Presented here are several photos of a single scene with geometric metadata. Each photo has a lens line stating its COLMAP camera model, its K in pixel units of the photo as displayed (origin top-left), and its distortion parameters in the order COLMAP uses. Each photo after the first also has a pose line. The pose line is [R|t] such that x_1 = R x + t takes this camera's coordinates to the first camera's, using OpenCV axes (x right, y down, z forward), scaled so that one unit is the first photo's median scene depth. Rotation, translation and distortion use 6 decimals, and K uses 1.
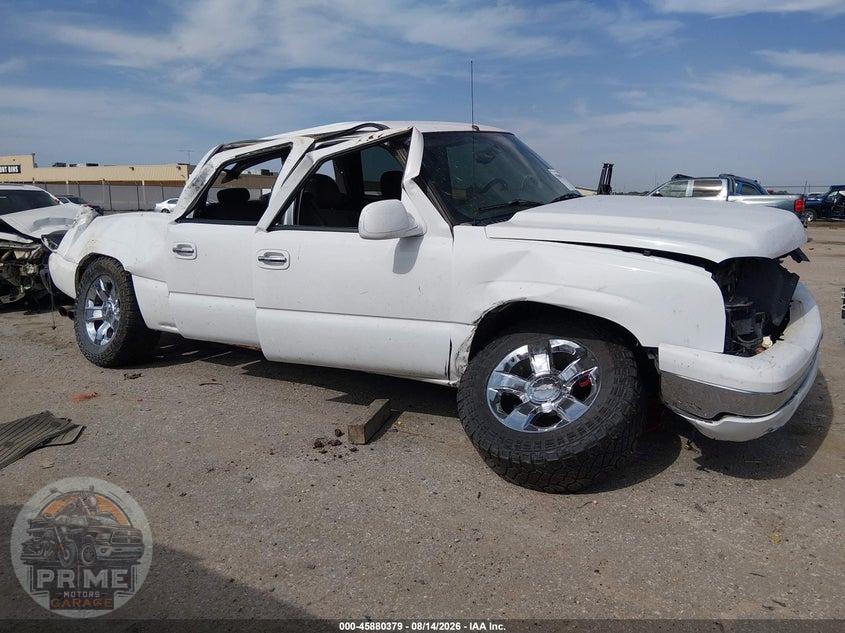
lens RADIAL K [[638.8, 0, 419.0], [0, 638.8, 317.5], [0, 0, 1]] dist [0.116493, -0.194555]
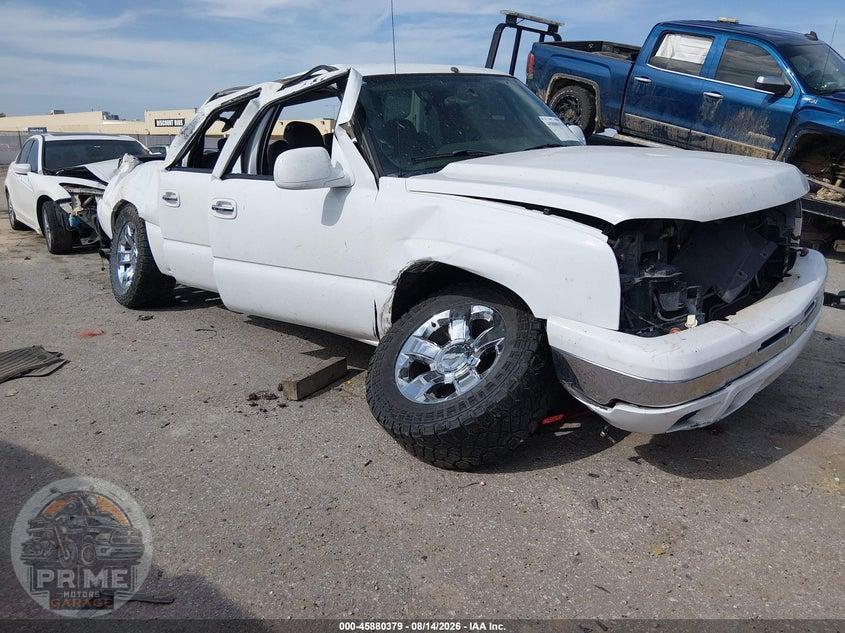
lens RADIAL K [[638.8, 0, 419.0], [0, 638.8, 317.5], [0, 0, 1]] dist [0.116493, -0.194555]
pose [[0.976964, 0.060115, -0.204762, 0.309880], [-0.046331, 0.996366, 0.071466, -0.009181], [0.208314, -0.060333, 0.976199, 0.090388]]
